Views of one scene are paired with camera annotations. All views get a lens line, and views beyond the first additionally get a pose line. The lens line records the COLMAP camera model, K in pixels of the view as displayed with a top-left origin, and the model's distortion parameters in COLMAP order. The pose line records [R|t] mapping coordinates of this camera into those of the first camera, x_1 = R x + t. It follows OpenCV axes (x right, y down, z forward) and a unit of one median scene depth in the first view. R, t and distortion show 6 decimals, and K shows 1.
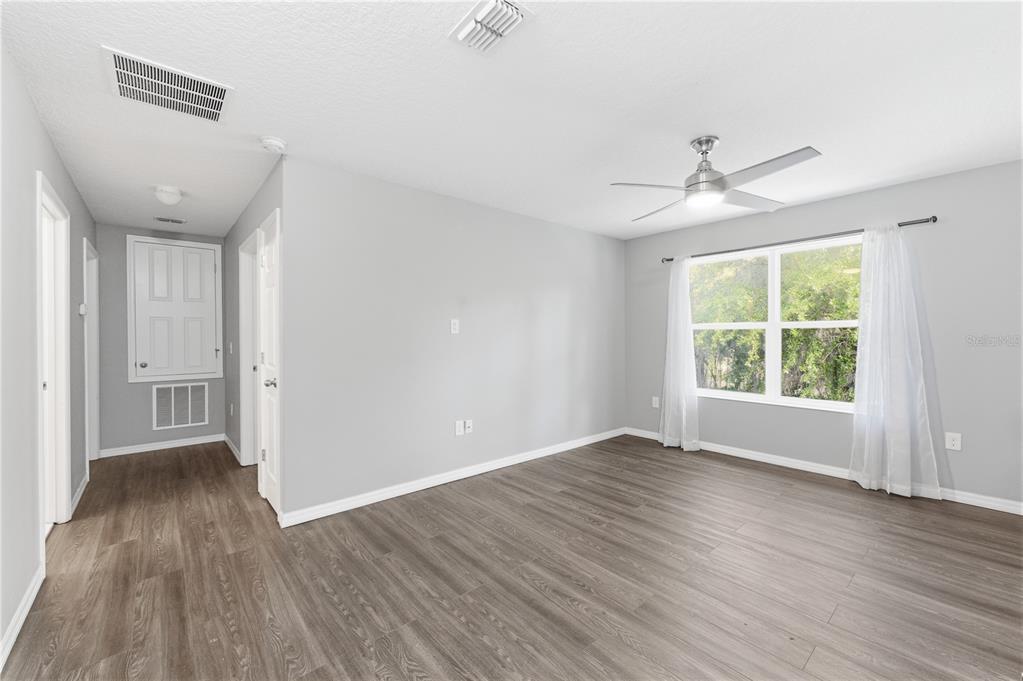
lens RADIAL K [[419.0, 0, 511.1], [0, 419.0, 338.5], [0, 0, 1]] dist [-0.013552, -0.000103]
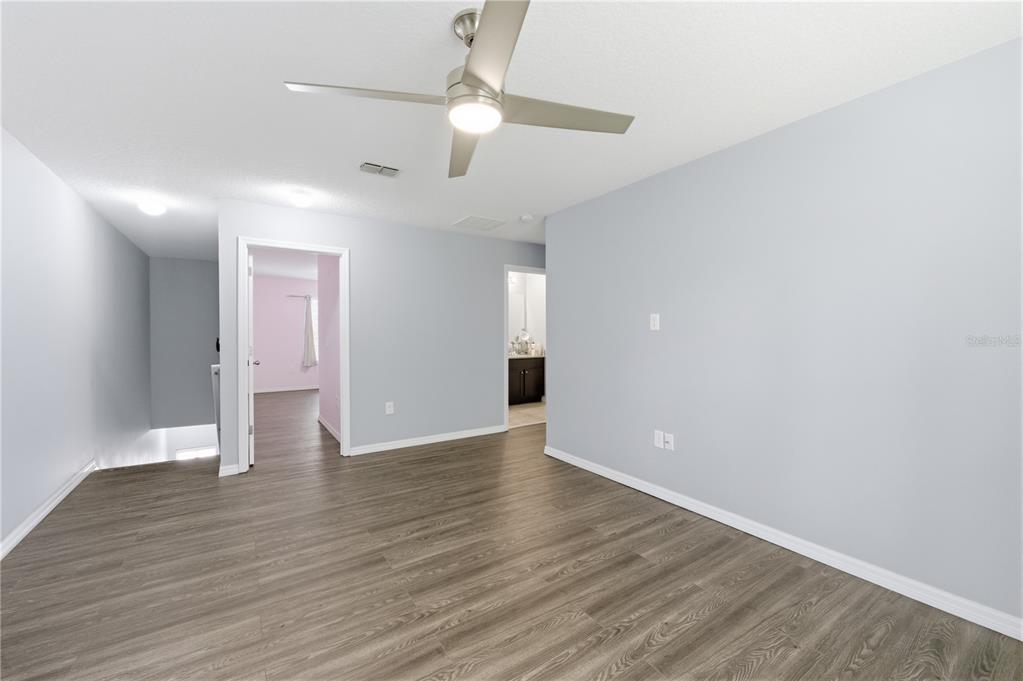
lens RADIAL K [[419.0, 0, 512.3], [0, 419.0, 337.6], [0, 0, 1]] dist [-0.013552, -0.000103]
pose [[-0.139506, 0.018877, -0.990041, 0.925561], [-0.001400, 0.999814, 0.019260, -0.014857], [0.990220, 0.004073, -0.139454, 0.979534]]
